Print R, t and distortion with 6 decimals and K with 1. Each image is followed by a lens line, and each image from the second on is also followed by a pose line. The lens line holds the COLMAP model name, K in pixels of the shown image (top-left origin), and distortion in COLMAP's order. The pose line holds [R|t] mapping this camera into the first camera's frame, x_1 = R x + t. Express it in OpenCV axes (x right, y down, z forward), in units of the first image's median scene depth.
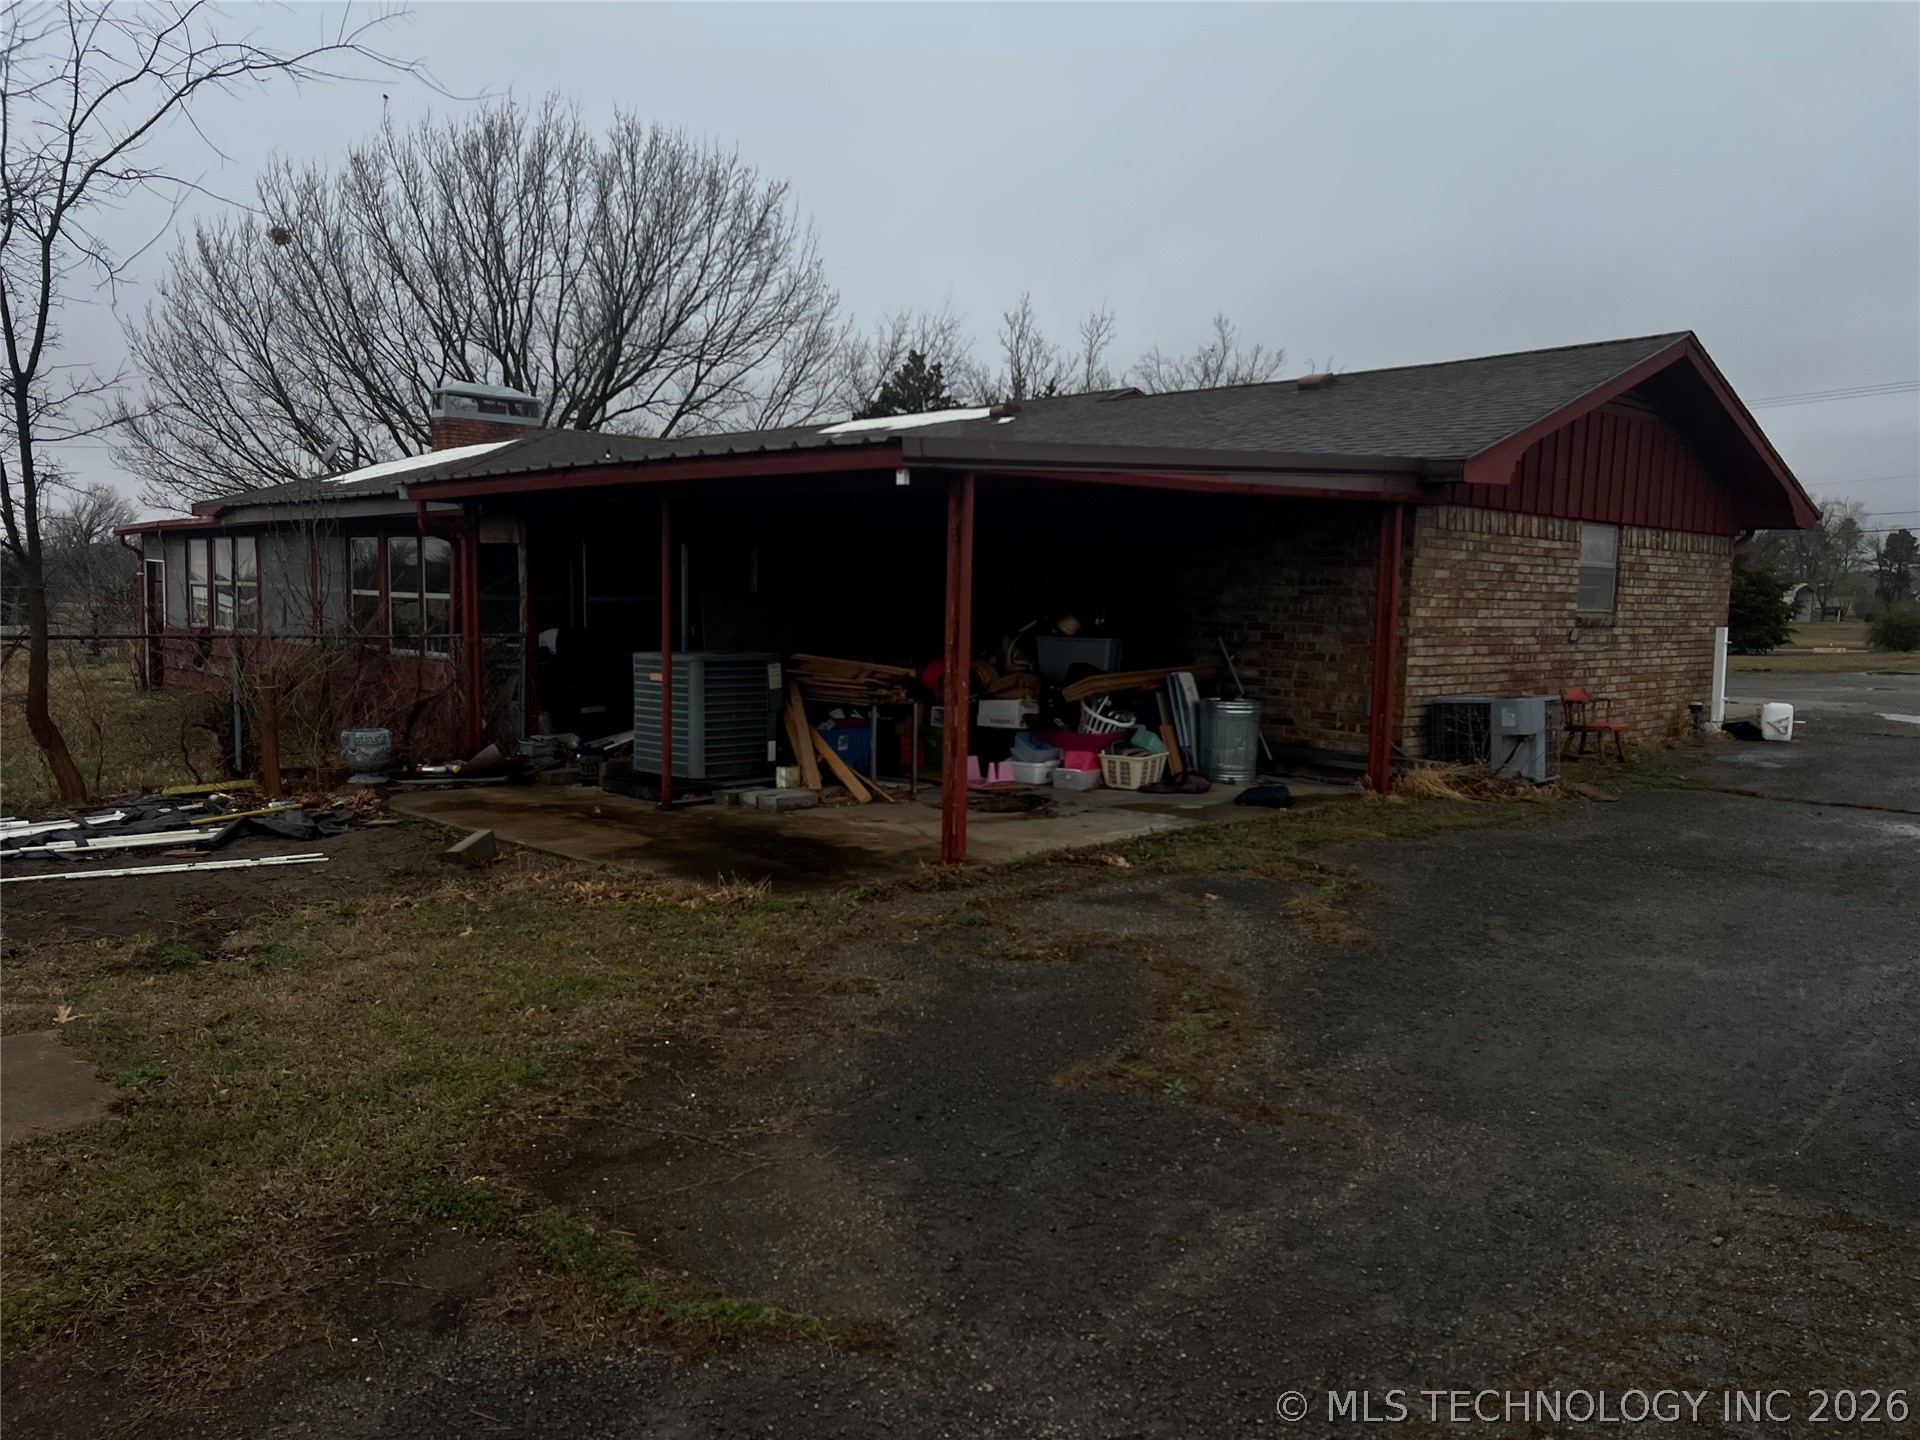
lens RADIAL K [[1432.5, 0, 958.9], [0, 1432.5, 721.0], [0, 0, 1]] dist [0.061635, -0.077880]
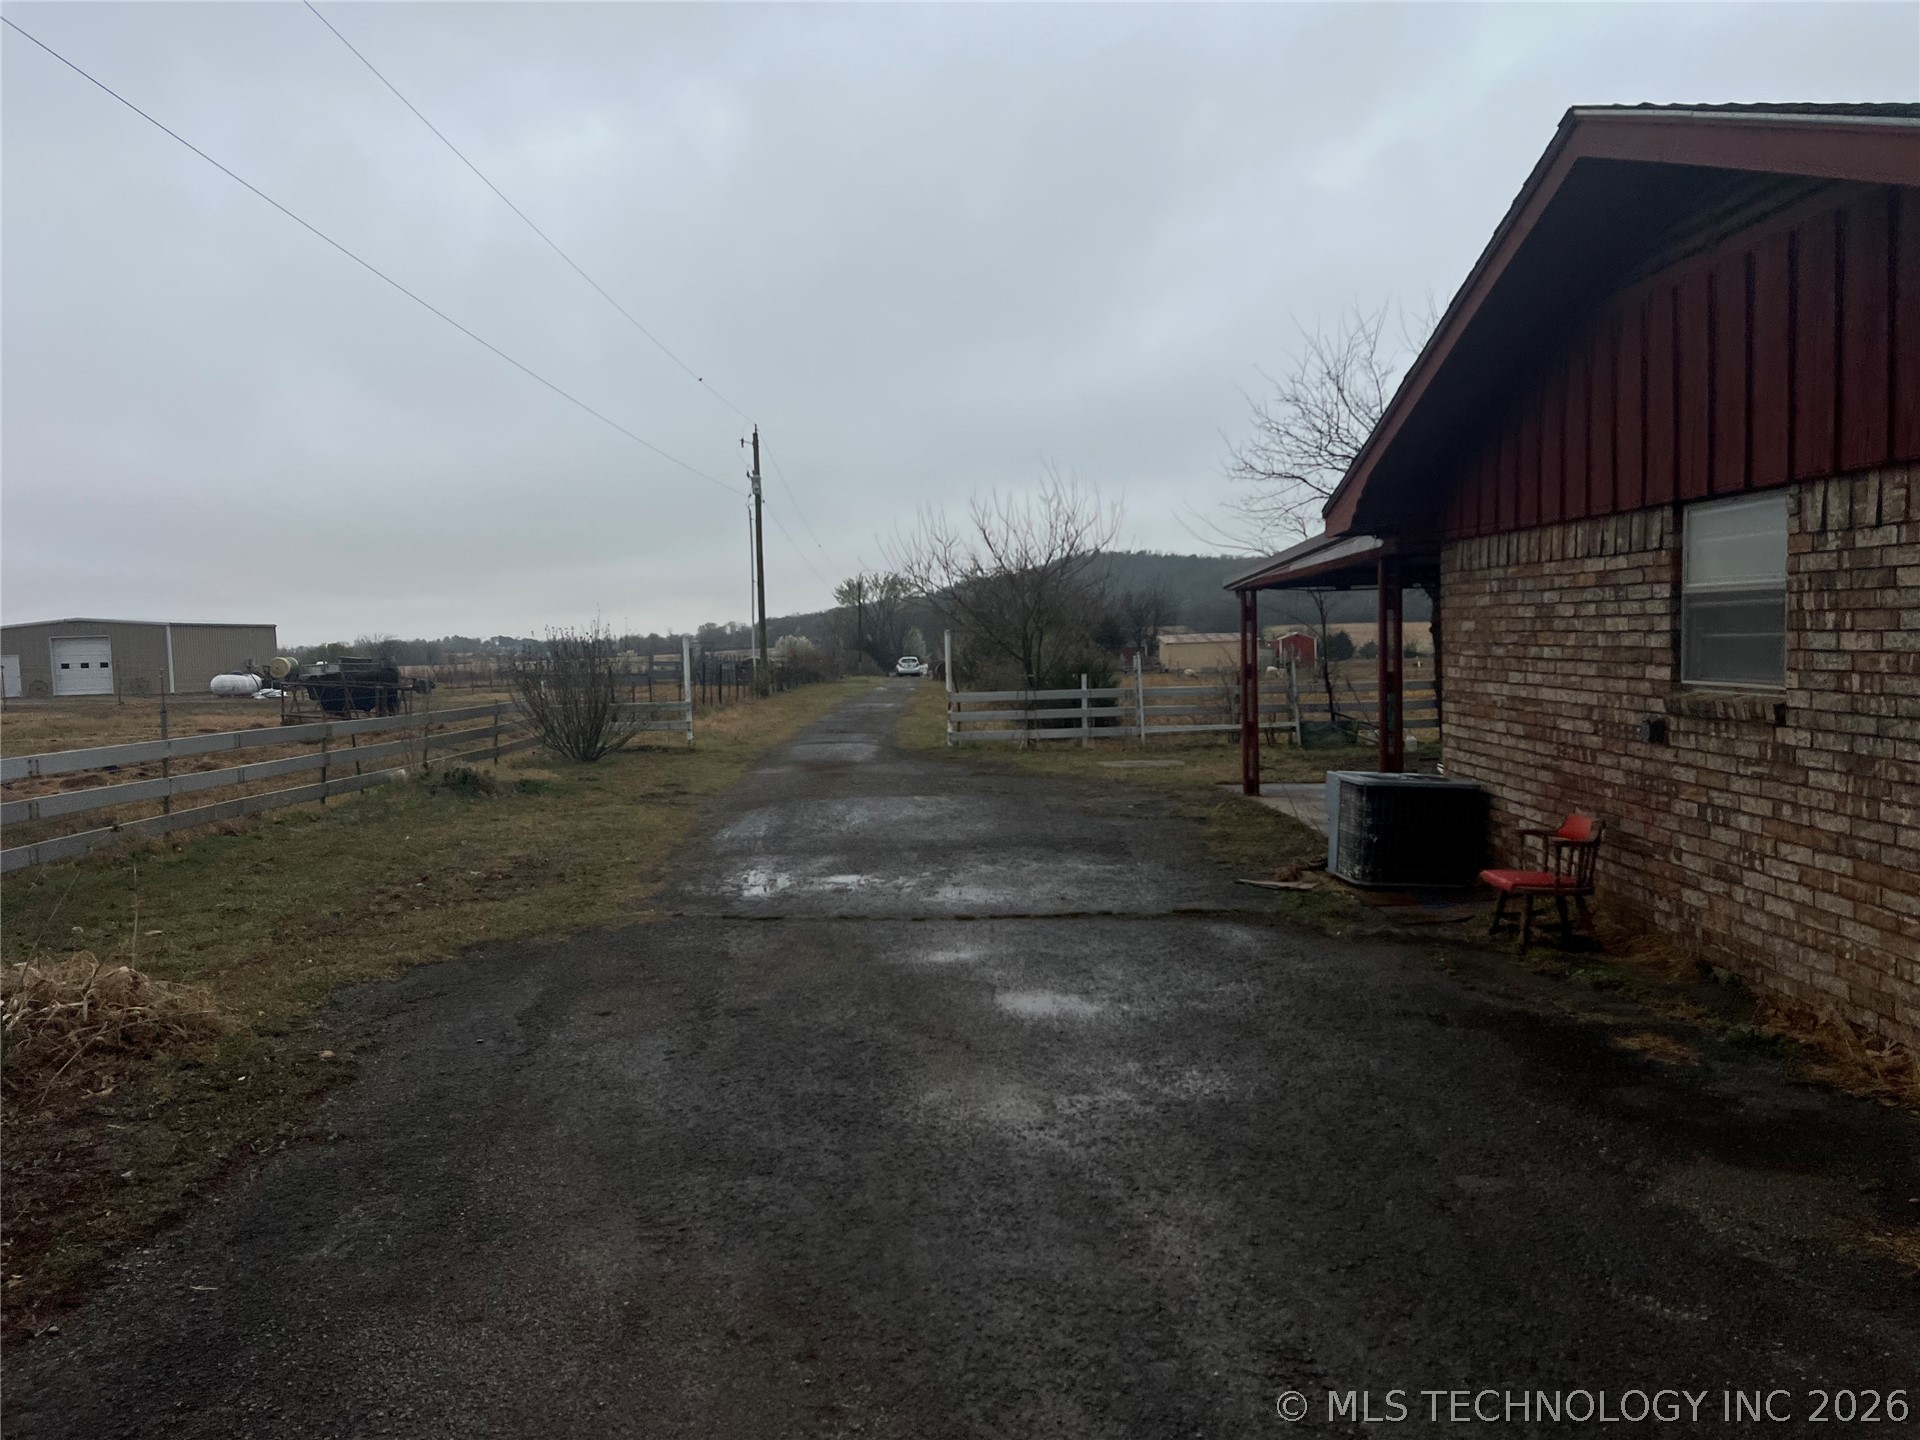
lens RADIAL K [[1432.5, 0, 961.4], [0, 1432.5, 718.7], [0, 0, 1]] dist [0.061635, -0.077880]
pose [[-0.671835, 0.037991, -0.739726, 1.039095], [-0.058333, 0.992868, 0.103971, -0.108984], [0.738400, 0.113001, -0.664827, 1.233746]]
